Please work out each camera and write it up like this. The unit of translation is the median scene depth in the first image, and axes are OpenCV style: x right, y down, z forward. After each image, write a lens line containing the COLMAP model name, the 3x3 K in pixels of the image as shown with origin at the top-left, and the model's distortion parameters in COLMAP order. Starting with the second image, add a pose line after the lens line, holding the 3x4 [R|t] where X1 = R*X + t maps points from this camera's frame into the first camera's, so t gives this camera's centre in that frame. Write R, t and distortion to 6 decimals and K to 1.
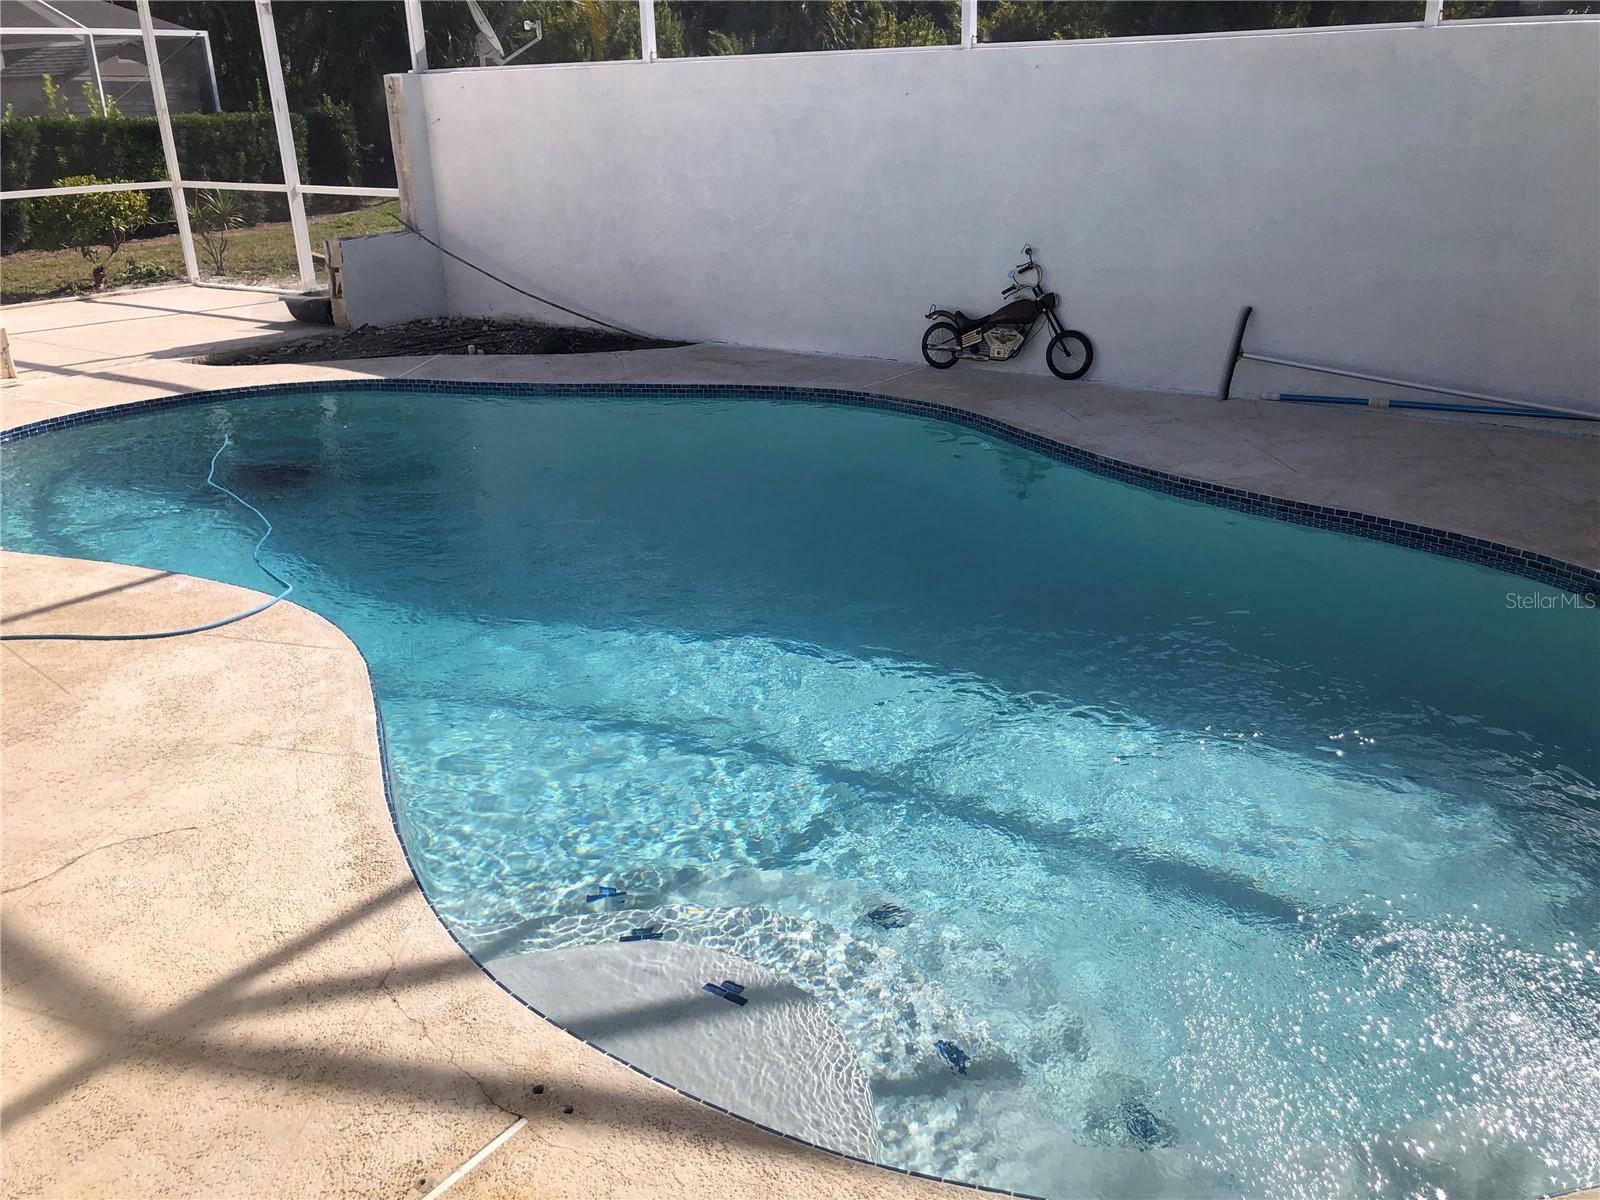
lens RADIAL K [[1322.9, 0, 797.8], [0, 1322.9, 597.4], [0, 0, 1]] dist [0.014873, -0.008117]
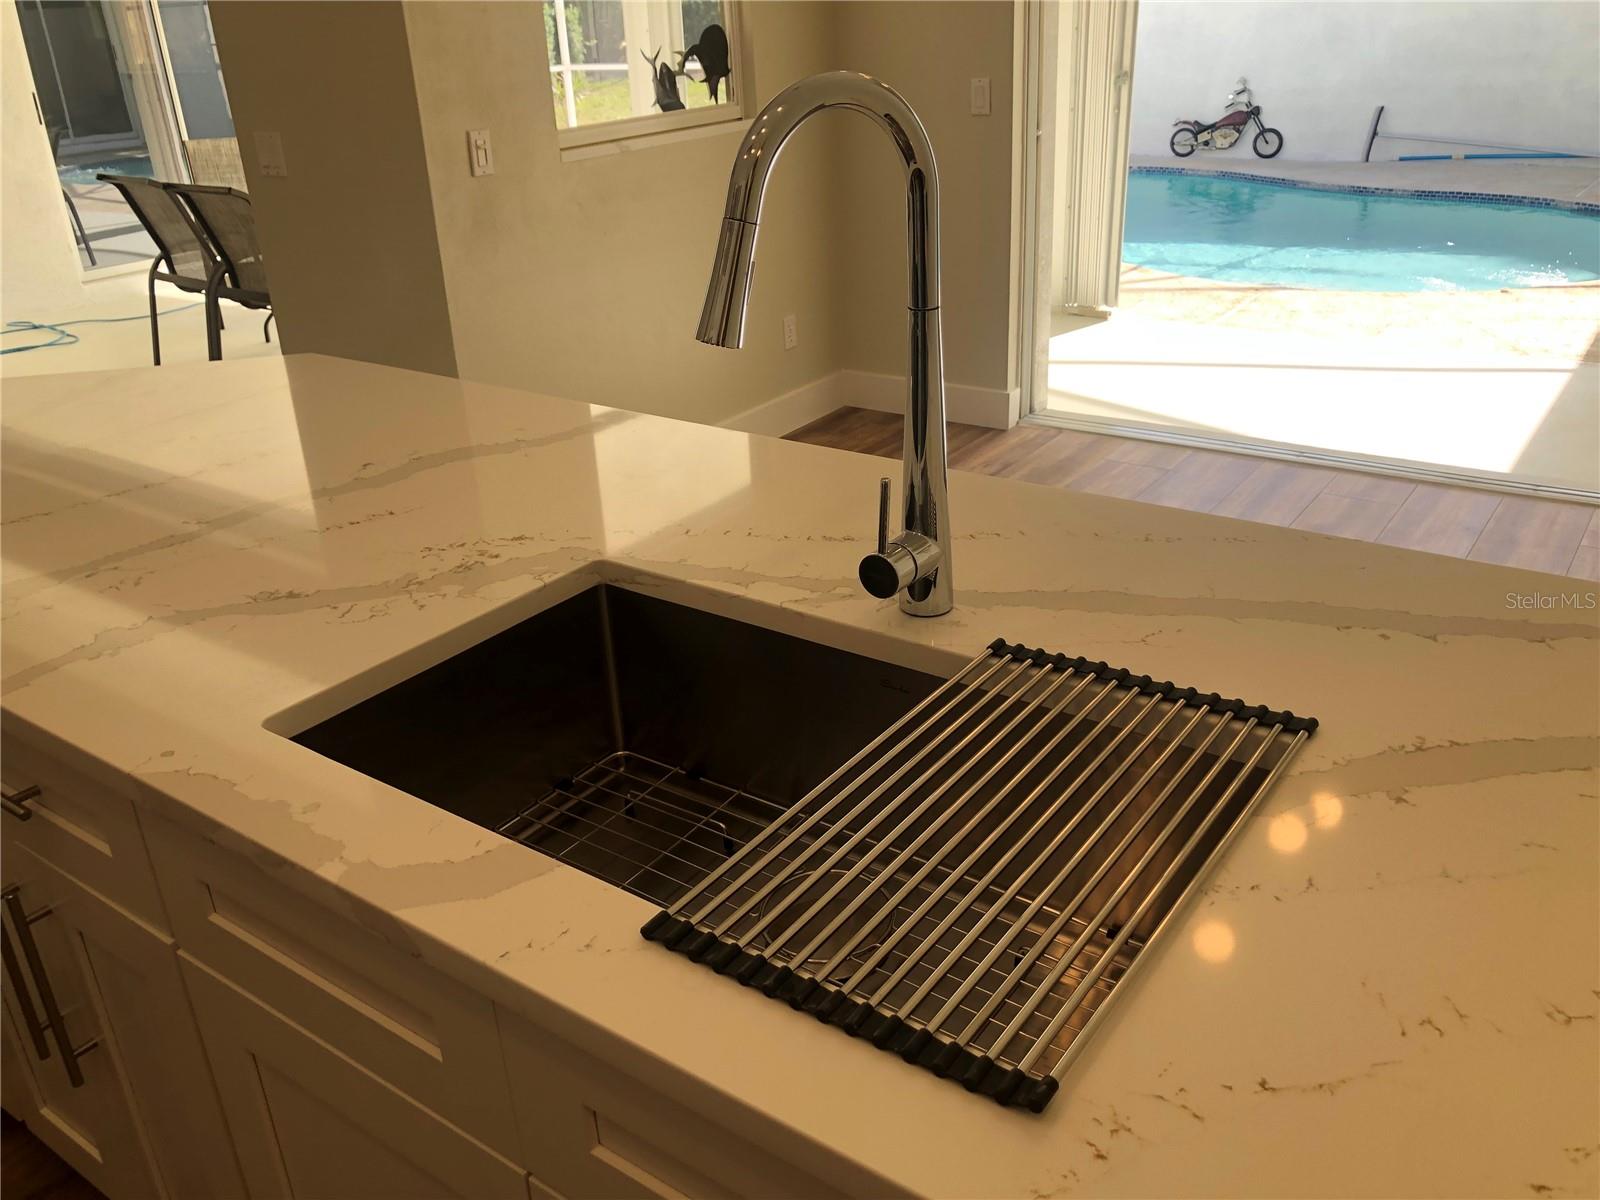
lens RADIAL K [[1322.9, 0, 794.7], [0, 1322.9, 603.9], [0, 0, 1]] dist [0.014873, -0.008117]
pose [[0.999771, -0.020215, 0.006967, -0.376830], [0.019601, 0.996674, 0.079096, 0.229818], [-0.008543, -0.078941, 0.996843, -0.655546]]
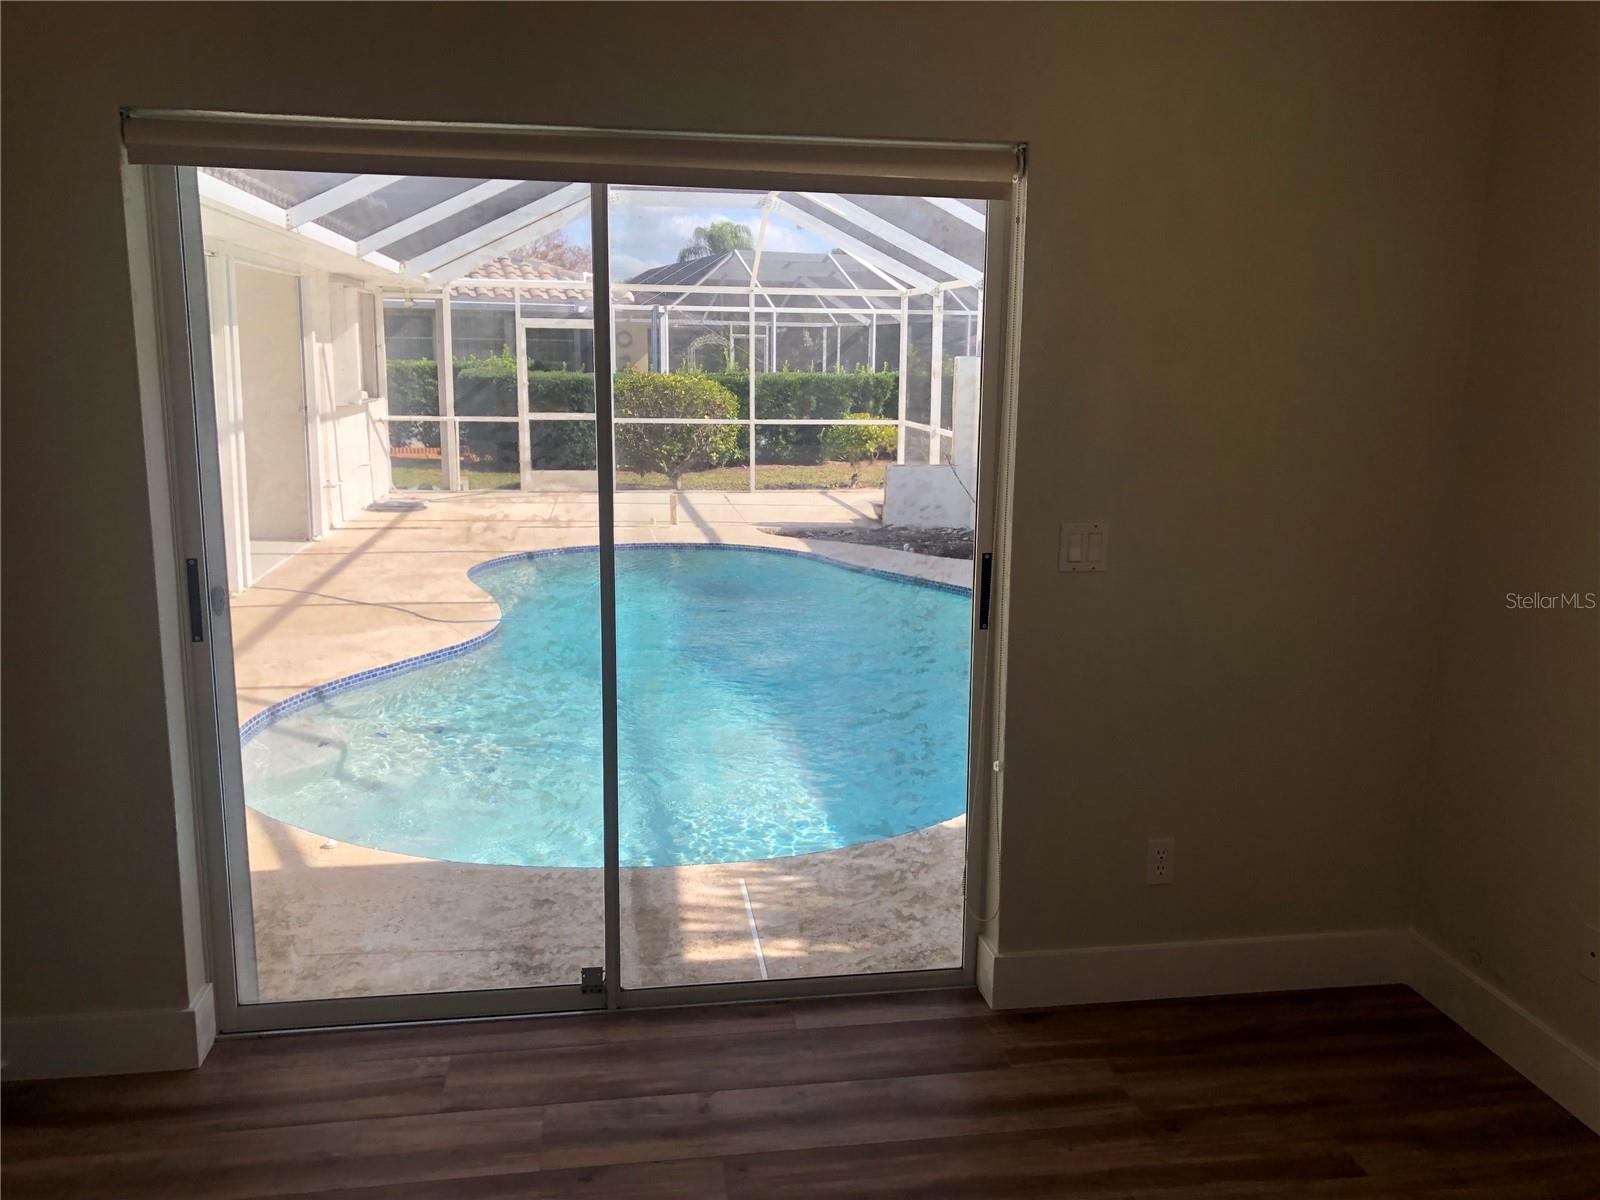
lens RADIAL K [[1322.9, 0, 806.1], [0, 1322.9, 611.7], [0, 0, 1]] dist [0.014873, -0.008117]
pose [[0.718788, 0.167877, -0.674656, 0.663845], [-0.279874, 0.958175, -0.059756, -0.009824], [0.636407, 0.231771, 0.735710, -0.078662]]
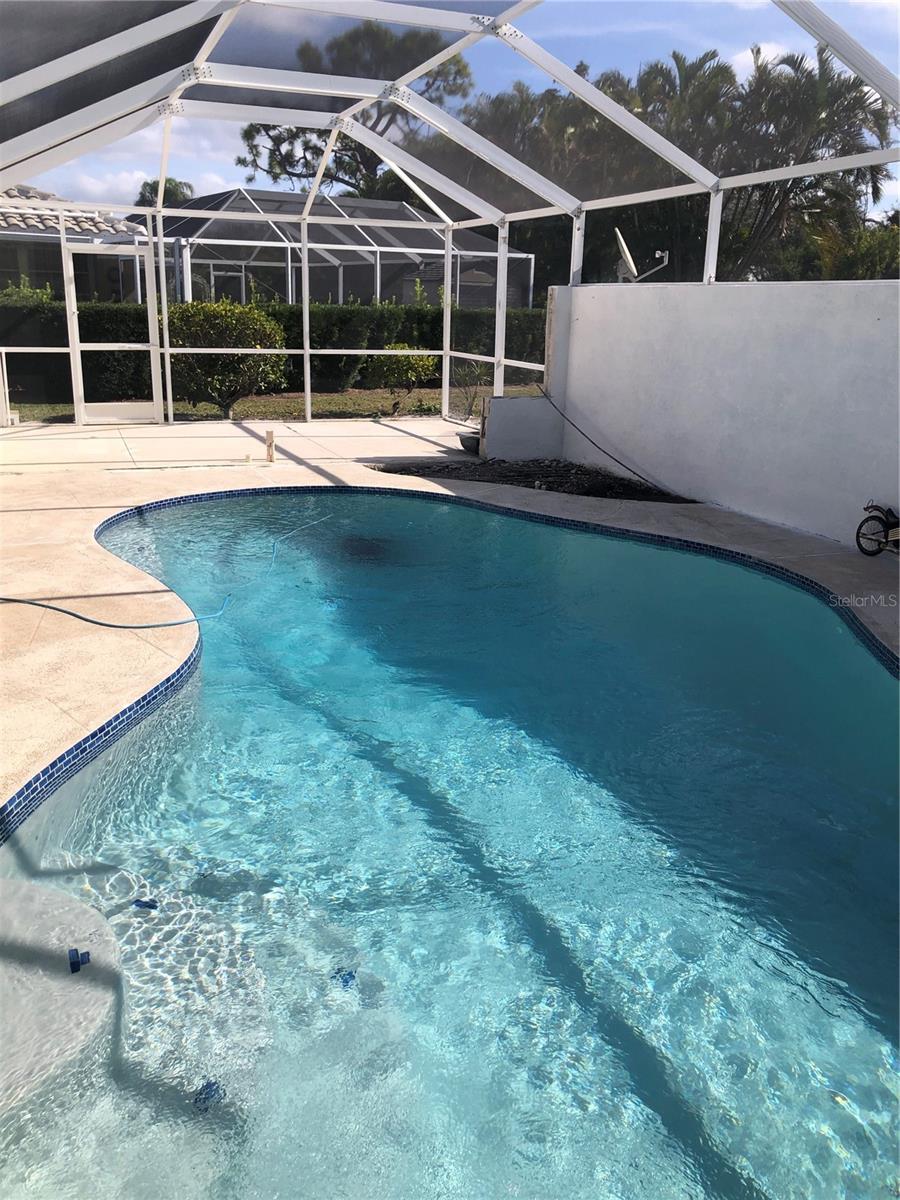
lens RADIAL K [[992.2, 0, 448.8], [0, 992.2, 608.1], [0, 0, 1]] dist [0.014873, -0.008117]
pose [[0.846101, 0.199929, -0.494107, 0.220205], [-0.231861, 0.972743, -0.003438, -0.040707], [0.479952, 0.117473, 0.869394, 0.088746]]
